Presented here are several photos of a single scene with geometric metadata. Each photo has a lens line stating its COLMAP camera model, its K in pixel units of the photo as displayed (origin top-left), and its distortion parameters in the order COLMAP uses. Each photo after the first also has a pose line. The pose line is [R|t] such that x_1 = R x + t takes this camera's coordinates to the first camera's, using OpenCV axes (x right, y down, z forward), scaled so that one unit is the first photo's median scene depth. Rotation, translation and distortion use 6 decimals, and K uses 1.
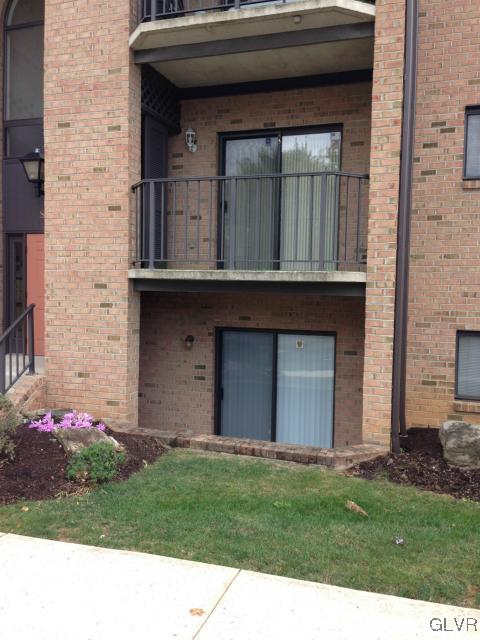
lens RADIAL K [[578.3, 0, 220.0], [0, 578.3, 318.9], [0, 0, 1]] dist [0.082433, -0.157270]
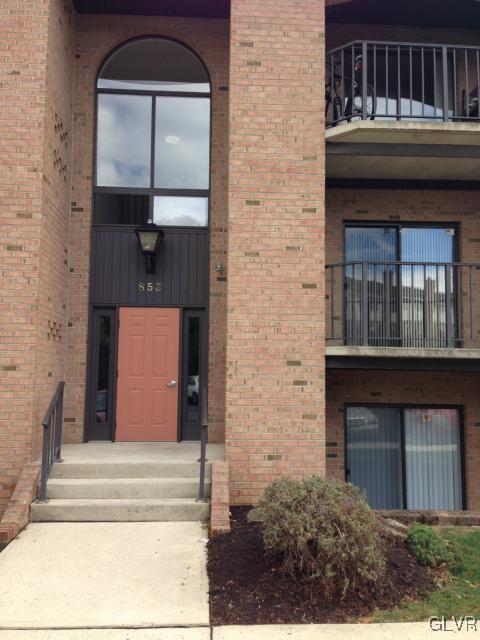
lens RADIAL K [[578.3, 0, 262.0], [0, 578.3, 313.4], [0, 0, 1]] dist [0.082433, -0.157270]
pose [[0.934609, 0.029141, 0.354482, -0.601225], [0.020792, 0.990457, -0.136241, -0.007577], [-0.355070, 0.134703, 0.925084, 0.100507]]
